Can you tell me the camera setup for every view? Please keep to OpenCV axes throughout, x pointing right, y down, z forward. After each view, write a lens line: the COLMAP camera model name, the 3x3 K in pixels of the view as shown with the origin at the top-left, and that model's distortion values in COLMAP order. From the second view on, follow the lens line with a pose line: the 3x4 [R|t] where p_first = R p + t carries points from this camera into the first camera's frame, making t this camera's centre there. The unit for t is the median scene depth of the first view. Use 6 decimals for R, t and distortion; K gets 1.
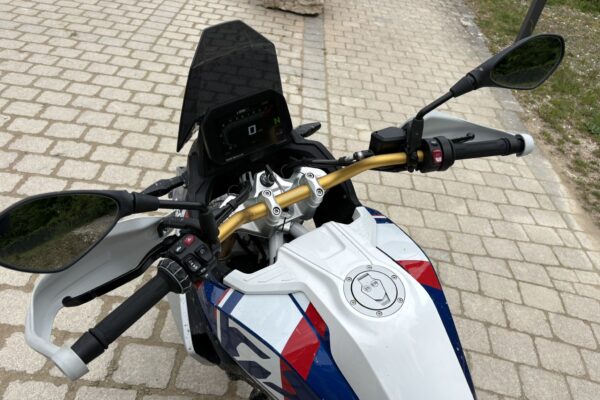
lens RADIAL K [[454.8, 0, 299.6], [0, 454.8, 199.6], [0, 0, 1]] dist [0.046860, -0.049038]
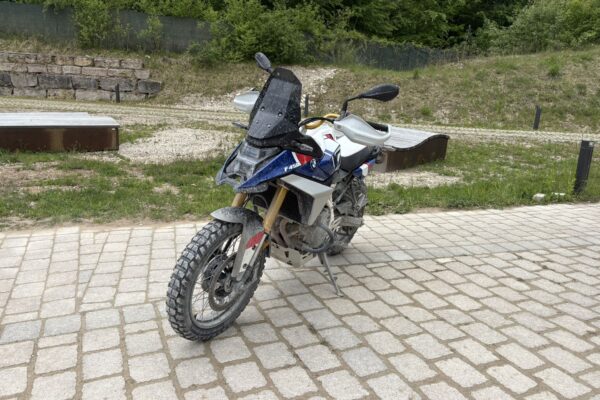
lens RADIAL K [[454.8, 0, 295.0], [0, 454.8, 199.0], [0, 0, 1]] dist [0.046860, -0.049038]
pose [[-0.415691, -0.379021, 0.826767, -0.767577], [0.474331, 0.685271, 0.552643, -0.378965], [-0.776023, 0.621890, -0.105080, 0.502765]]
